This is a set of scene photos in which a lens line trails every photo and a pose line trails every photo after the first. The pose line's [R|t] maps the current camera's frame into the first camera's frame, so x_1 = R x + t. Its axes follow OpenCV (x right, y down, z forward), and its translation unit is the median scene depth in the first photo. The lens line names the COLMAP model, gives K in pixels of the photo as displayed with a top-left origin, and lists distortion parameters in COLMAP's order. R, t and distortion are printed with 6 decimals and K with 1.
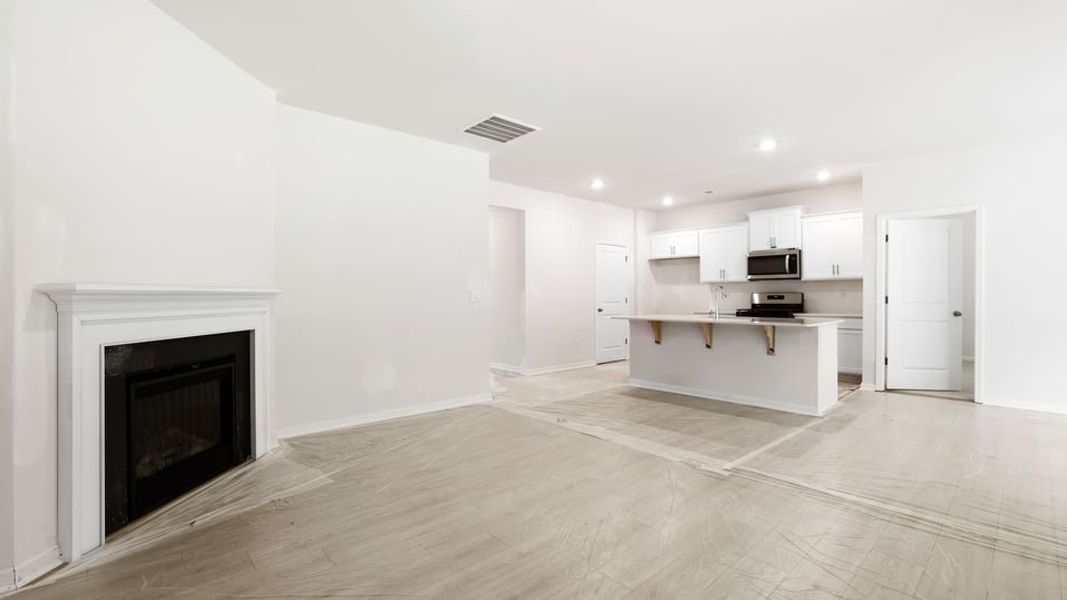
lens RADIAL K [[468.3, 0, 533.5], [0, 468.3, 300.0], [0, 0, 1]] dist [-0.000630, -0.000005]
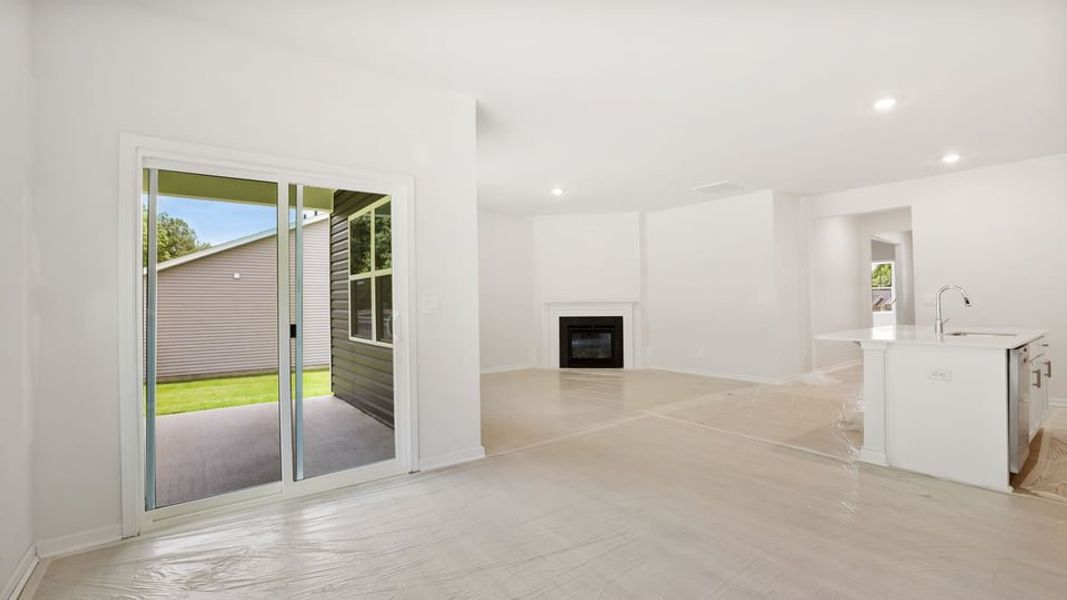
lens RADIAL K [[468.3, 0, 533.5], [0, 468.3, 300.0], [0, 0, 1]] dist [-0.000630, -0.000005]
pose [[-0.084533, 0.003262, -0.996415, 2.257250], [-0.004608, 0.999983, 0.003665, -0.034558], [0.996410, 0.004901, -0.084516, 0.887868]]
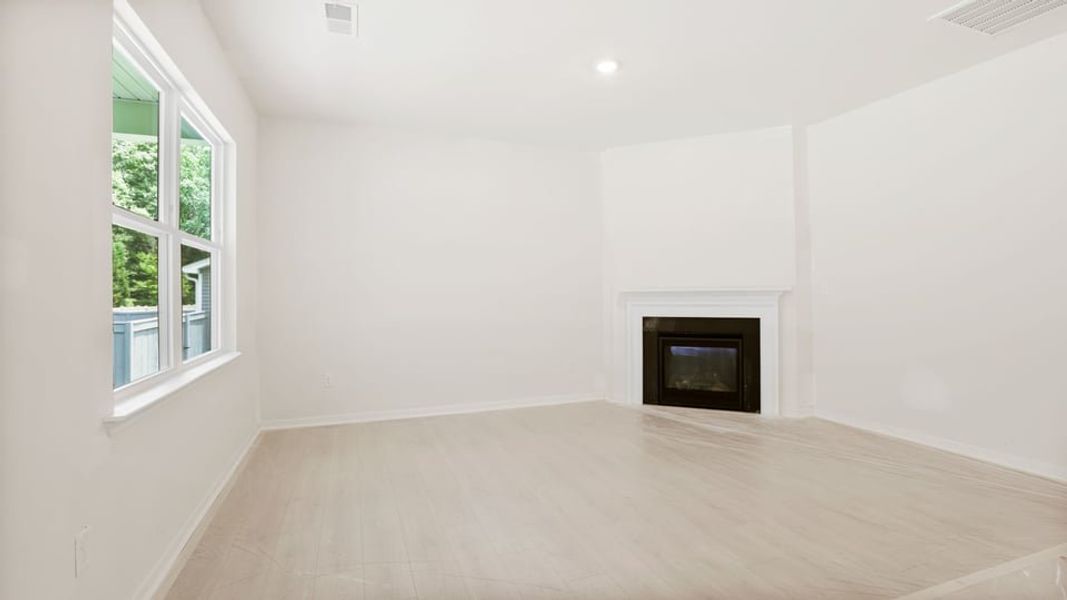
lens RADIAL K [[468.3, 0, 533.5], [0, 468.3, 300.0], [0, 0, 1]] dist [-0.000630, -0.000005]
pose [[-0.367065, 0.018587, -0.930009, 1.068386], [0.001986, 0.999814, 0.019198, -0.019037], [0.930193, 0.005200, -0.367034, 1.066604]]
